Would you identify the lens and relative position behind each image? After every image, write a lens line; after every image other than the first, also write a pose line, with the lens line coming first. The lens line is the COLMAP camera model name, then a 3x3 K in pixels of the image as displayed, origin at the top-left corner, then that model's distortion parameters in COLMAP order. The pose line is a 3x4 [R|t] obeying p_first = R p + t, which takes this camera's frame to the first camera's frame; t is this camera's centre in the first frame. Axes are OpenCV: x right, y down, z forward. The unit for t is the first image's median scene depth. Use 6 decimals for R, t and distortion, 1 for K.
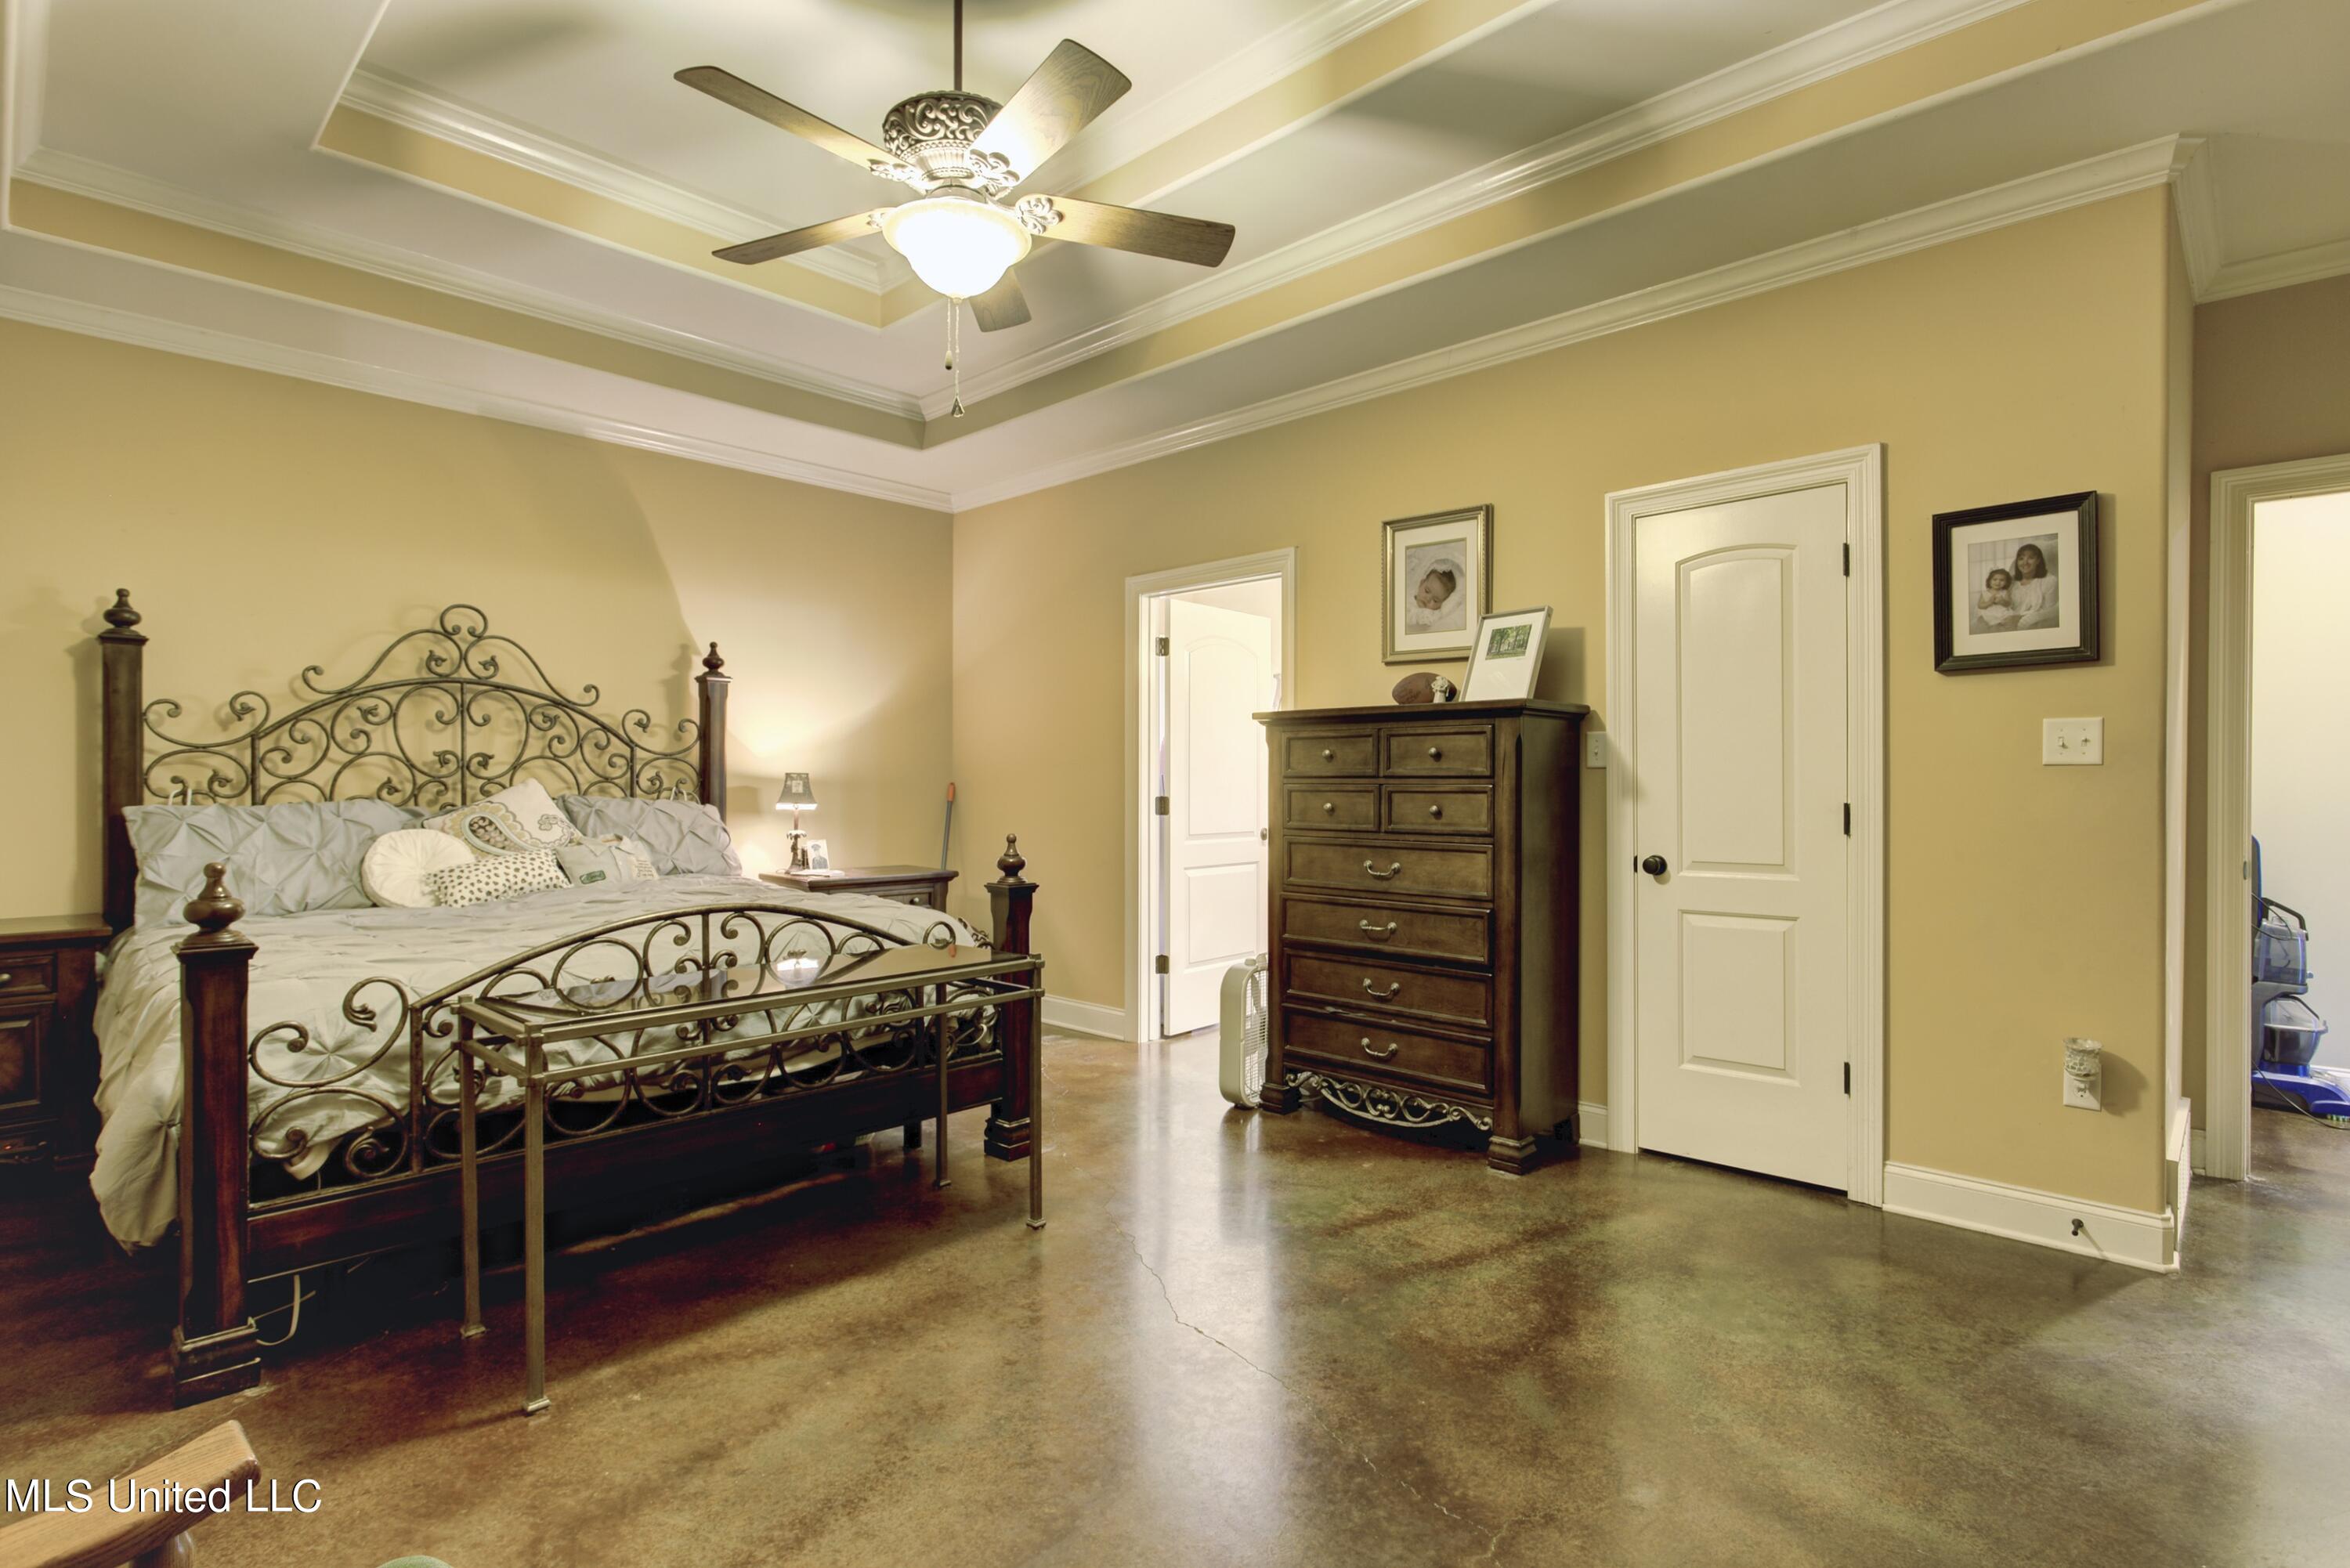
lens RADIAL K [[1142.5, 0, 1173.7], [0, 1142.5, 787.8], [0, 0, 1]] dist [-0.011434, 0.003800]
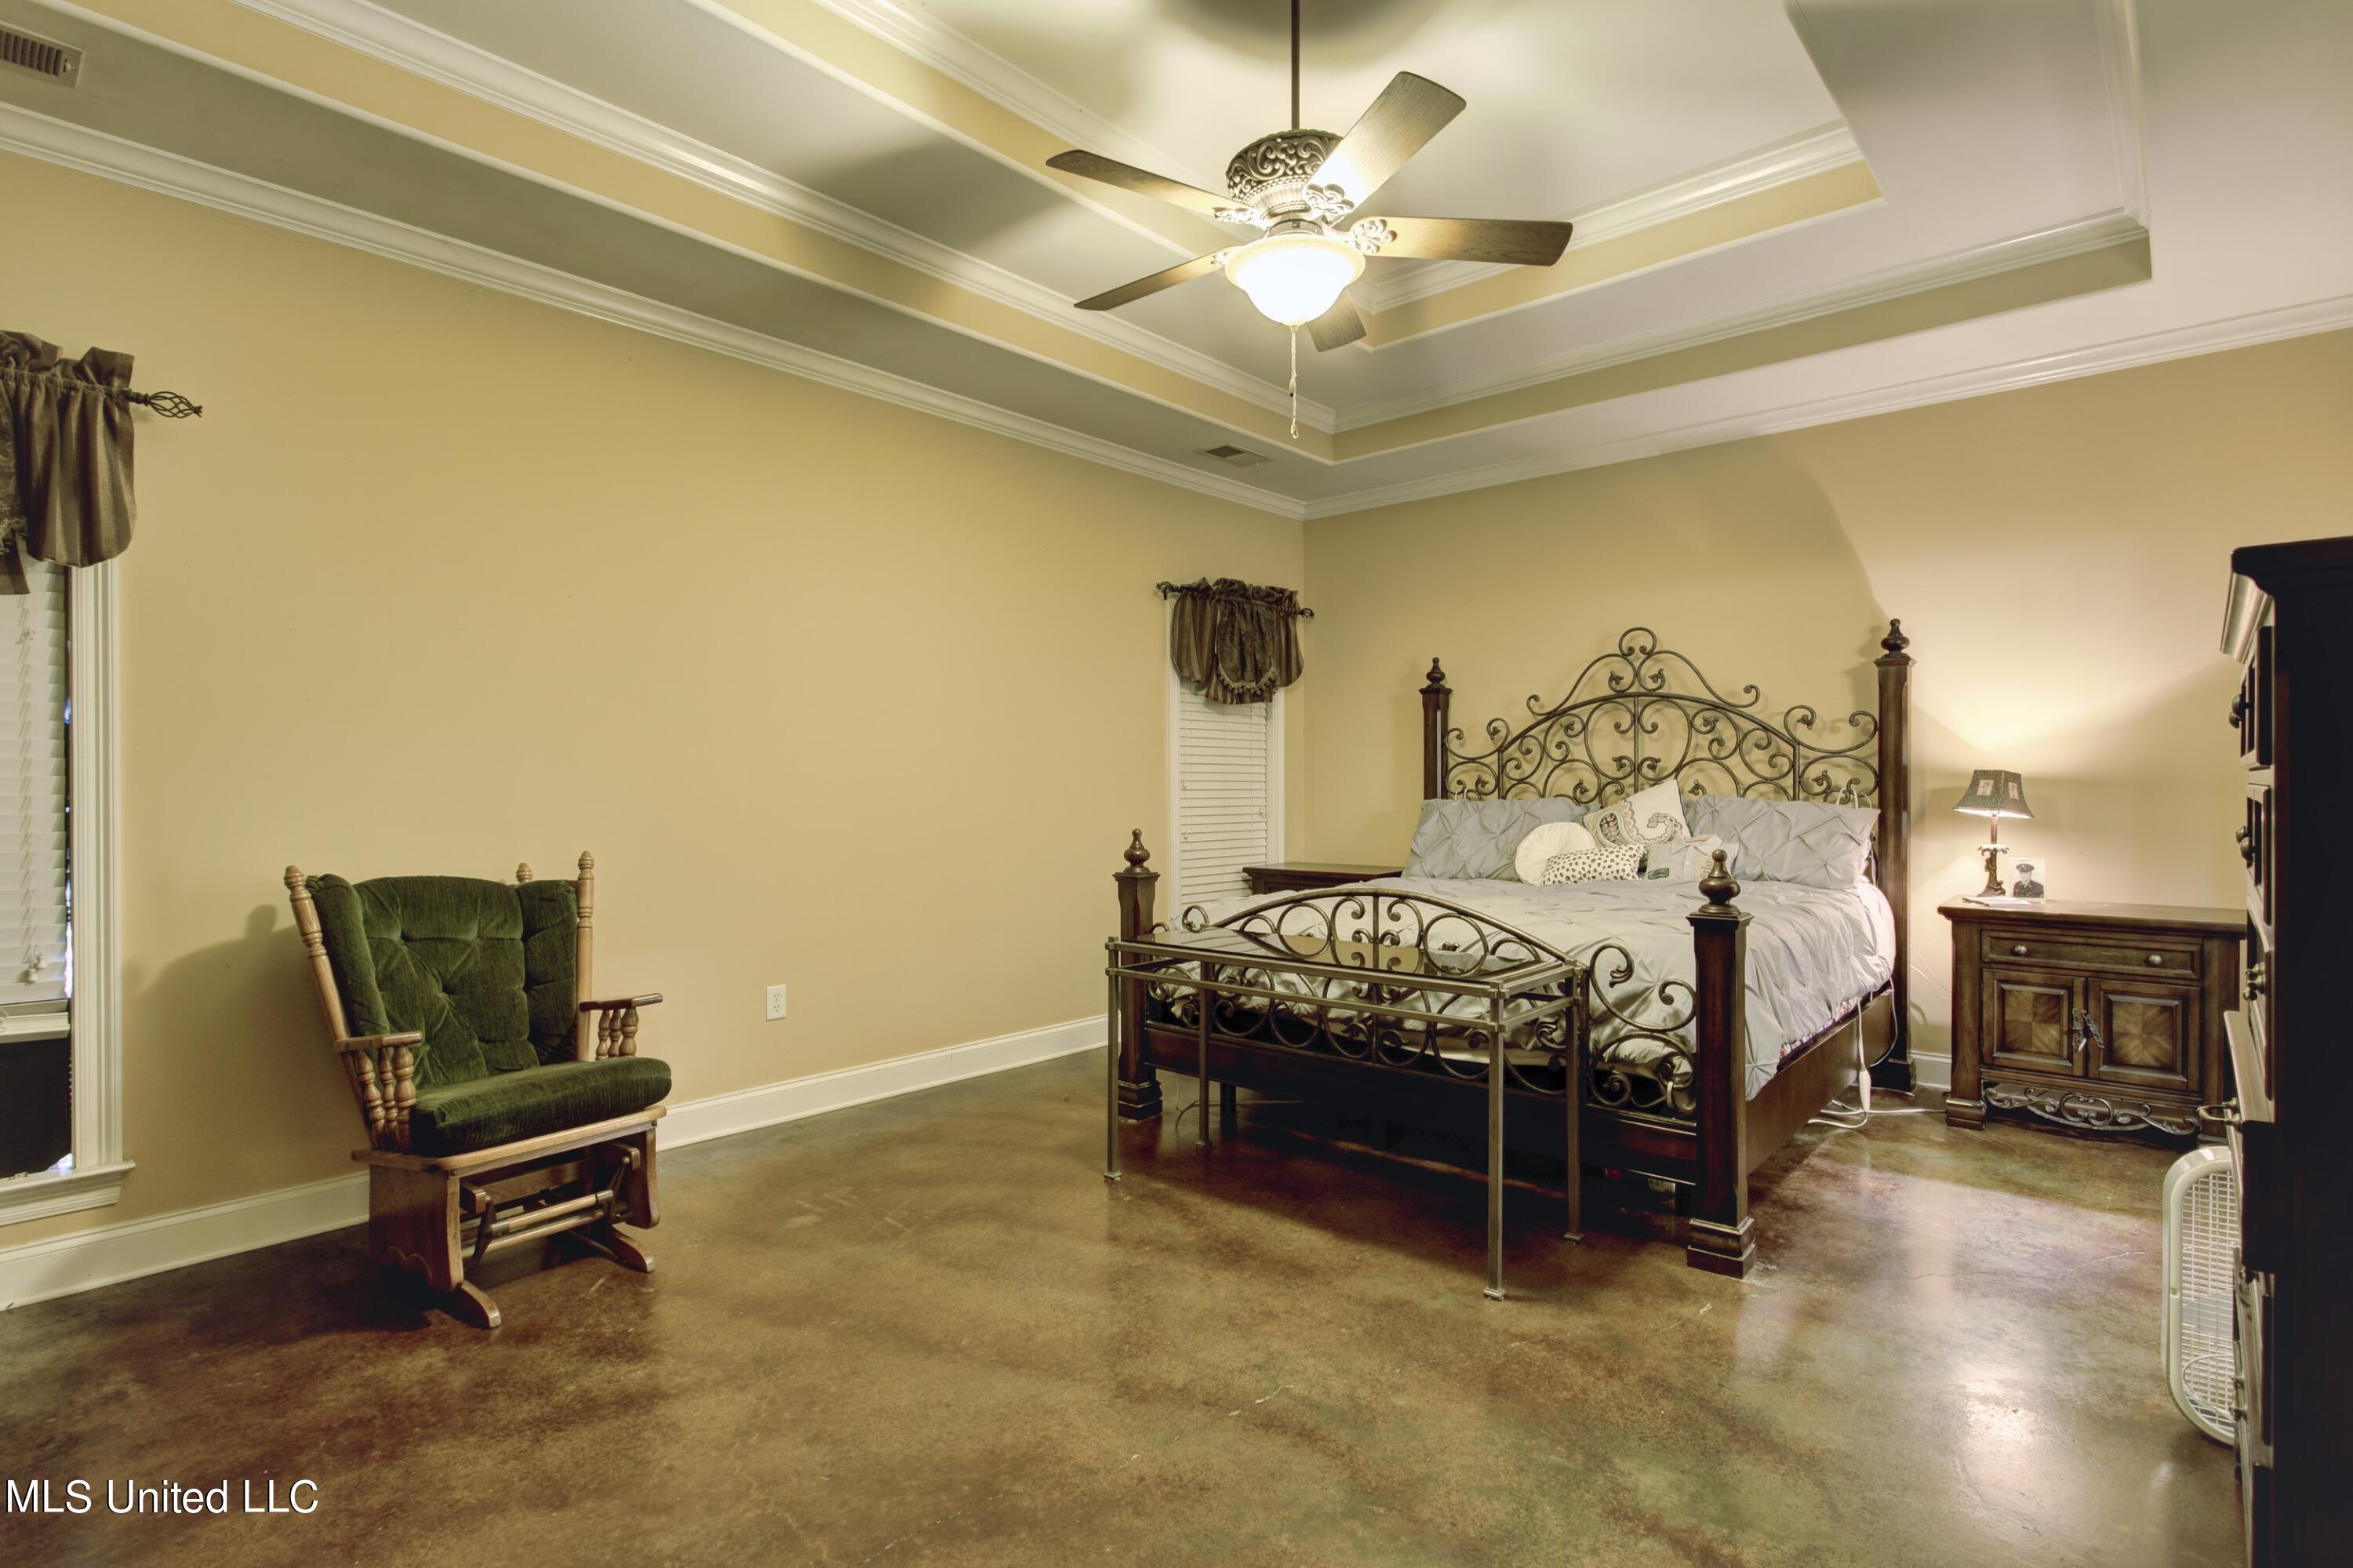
lens RADIAL K [[1144.1, 0, 1175.2], [0, 1144.1, 787.8], [0, 0, 1]] dist [-0.011434, 0.003800]
pose [[0.033539, 0.002687, -0.999434, 0.584207], [-0.001494, 0.999995, 0.002639, -0.003033], [0.999436, 0.001405, 0.033543, 0.578091]]
